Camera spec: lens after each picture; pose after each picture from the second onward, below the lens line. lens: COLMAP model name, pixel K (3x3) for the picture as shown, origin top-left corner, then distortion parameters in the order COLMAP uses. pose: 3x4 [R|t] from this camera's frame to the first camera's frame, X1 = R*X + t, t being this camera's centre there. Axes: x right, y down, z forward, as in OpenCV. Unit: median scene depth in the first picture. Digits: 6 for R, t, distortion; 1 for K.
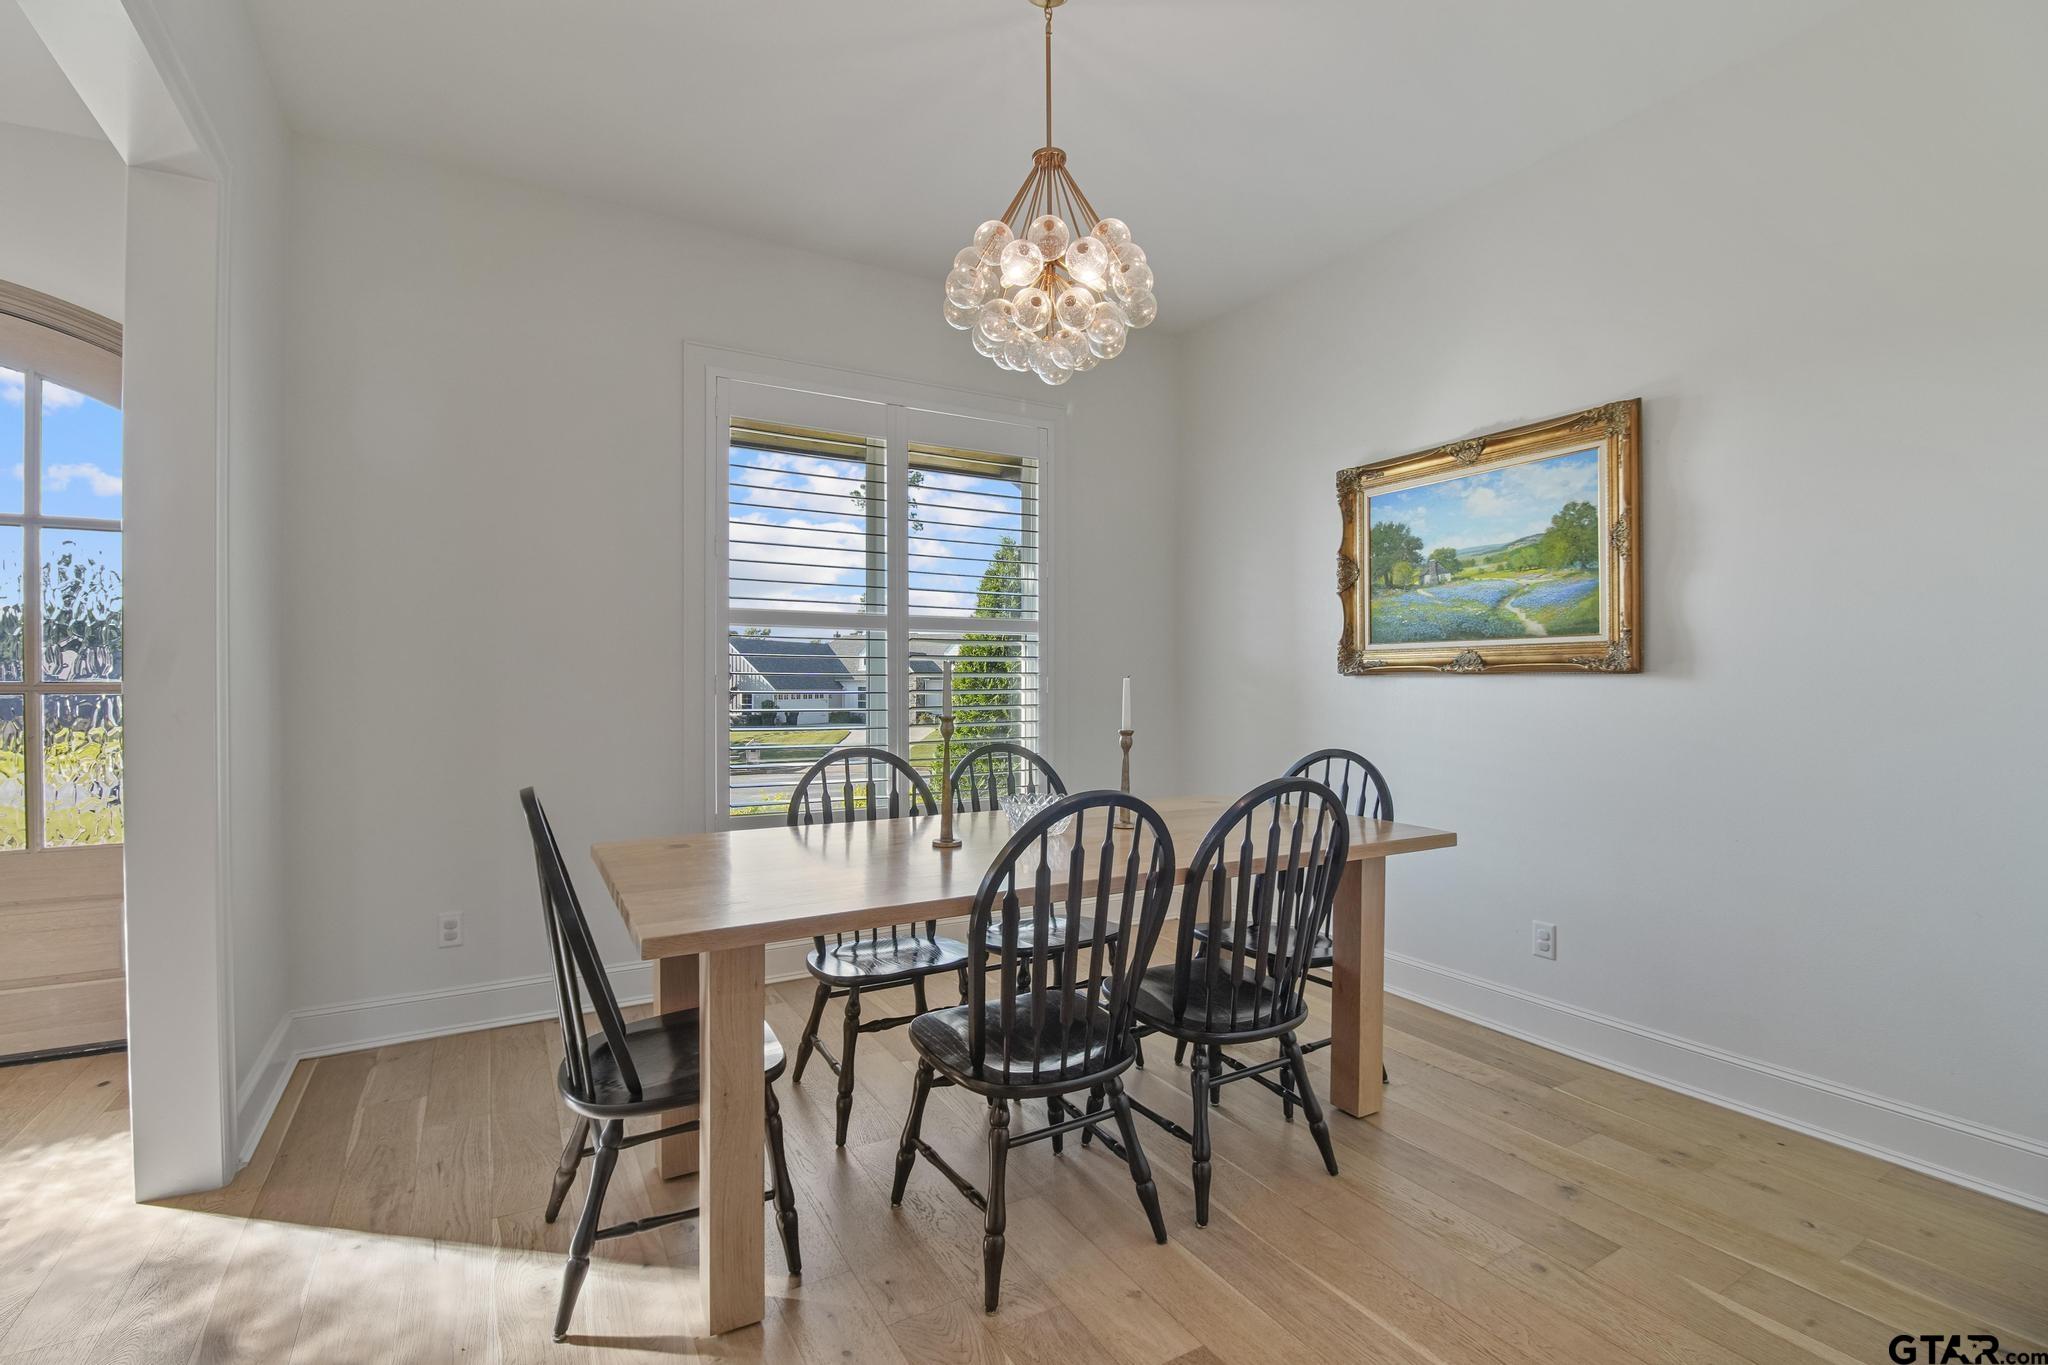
lens RADIAL K [[922.9, 0, 1014.5], [0, 922.9, 688.5], [0, 0, 1]] dist [-0.017499, -0.001077]
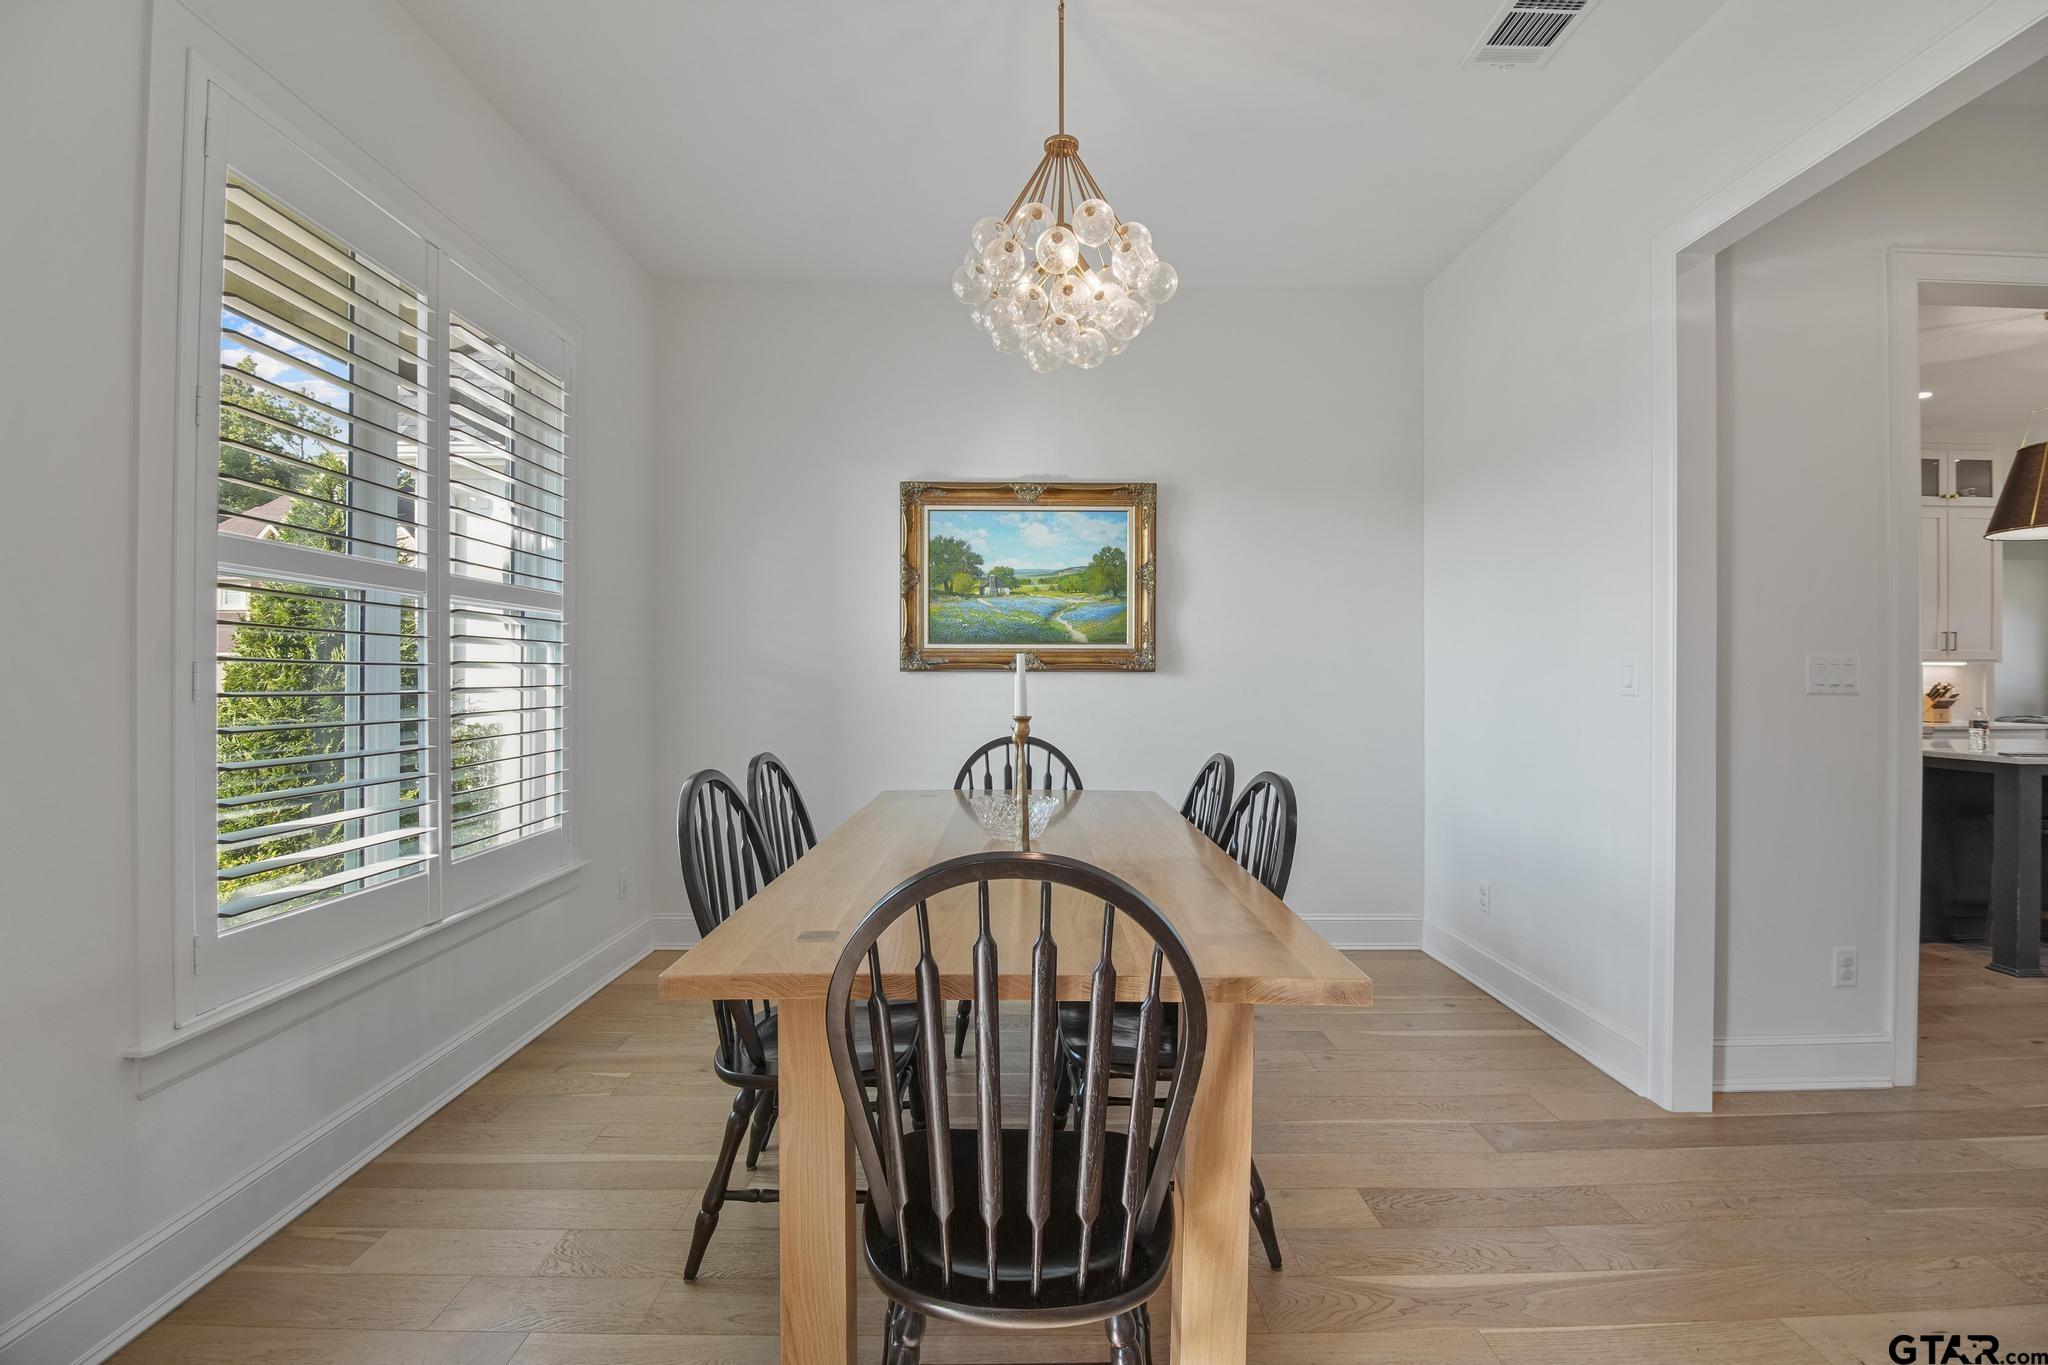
lens RADIAL K [[922.9, 0, 1011.6], [0, 922.9, 680.0], [0, 0, 1]] dist [-0.017499, -0.001077]
pose [[0.501434, 0.001892, 0.865194, -0.606450], [-0.000173, 0.999998, -0.002086, -0.000754], [-0.865196, 0.000896, 0.501434, 0.397889]]
